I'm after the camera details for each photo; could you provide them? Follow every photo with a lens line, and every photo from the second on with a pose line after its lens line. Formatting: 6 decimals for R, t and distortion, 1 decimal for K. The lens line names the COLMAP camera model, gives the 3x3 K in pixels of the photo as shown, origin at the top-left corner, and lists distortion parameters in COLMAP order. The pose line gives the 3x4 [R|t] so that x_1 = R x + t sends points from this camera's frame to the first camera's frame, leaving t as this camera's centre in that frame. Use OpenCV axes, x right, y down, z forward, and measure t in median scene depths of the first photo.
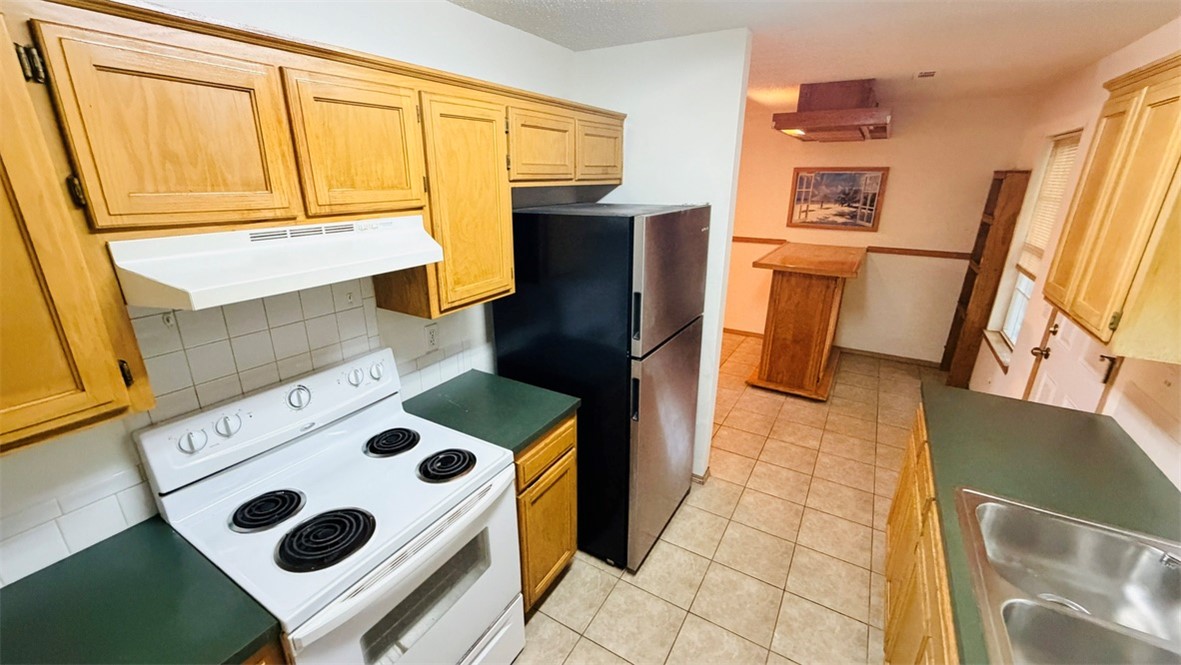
lens RADIAL K [[468.5, 0, 593.4], [0, 468.5, 333.1], [0, 0, 1]] dist [-0.003507, 0.000650]
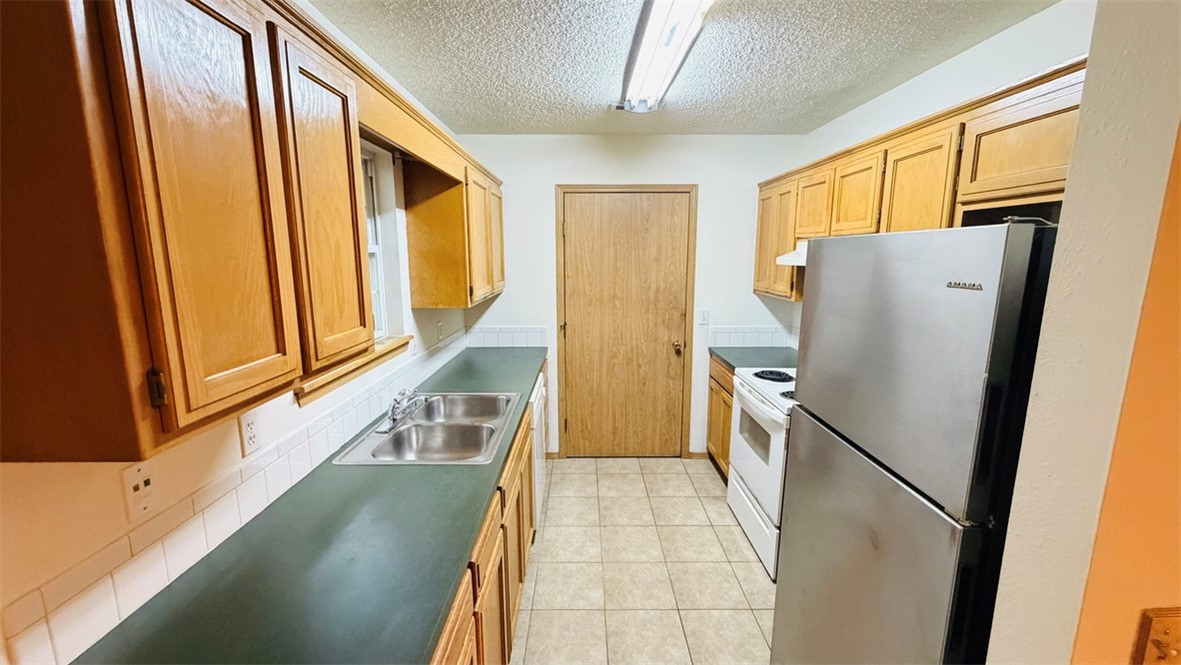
lens RADIAL K [[468.5, 0, 595.3], [0, 468.5, 335.0], [0, 0, 1]] dist [-0.003507, 0.000650]
pose [[-0.847897, 0.086364, -0.523079, 1.010500], [-0.174012, 0.886646, 0.428460, -0.425737], [0.500789, 0.454312, -0.736757, 1.649475]]
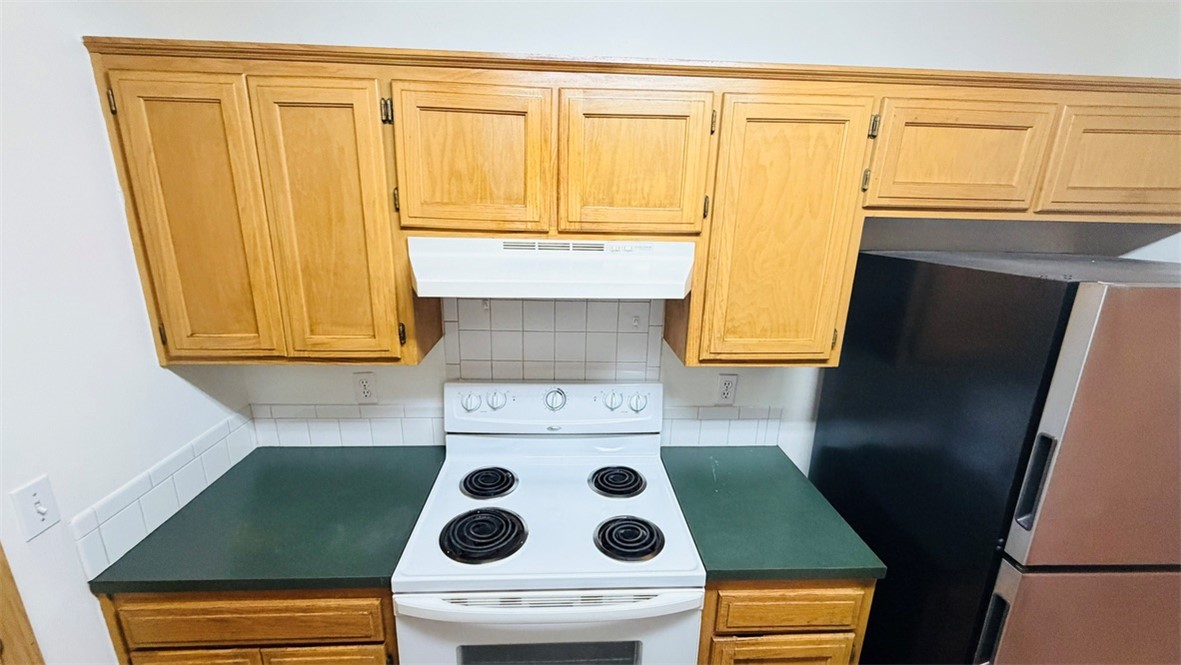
lens RADIAL K [[468.5, 0, 583.3], [0, 468.5, 333.6], [0, 0, 1]] dist [-0.003507, 0.000650]
pose [[0.548382, 0.225921, -0.805131, 0.220476], [-0.286655, 0.955264, 0.072805, -0.096717], [0.785561, 0.190870, 0.588611, 0.368799]]
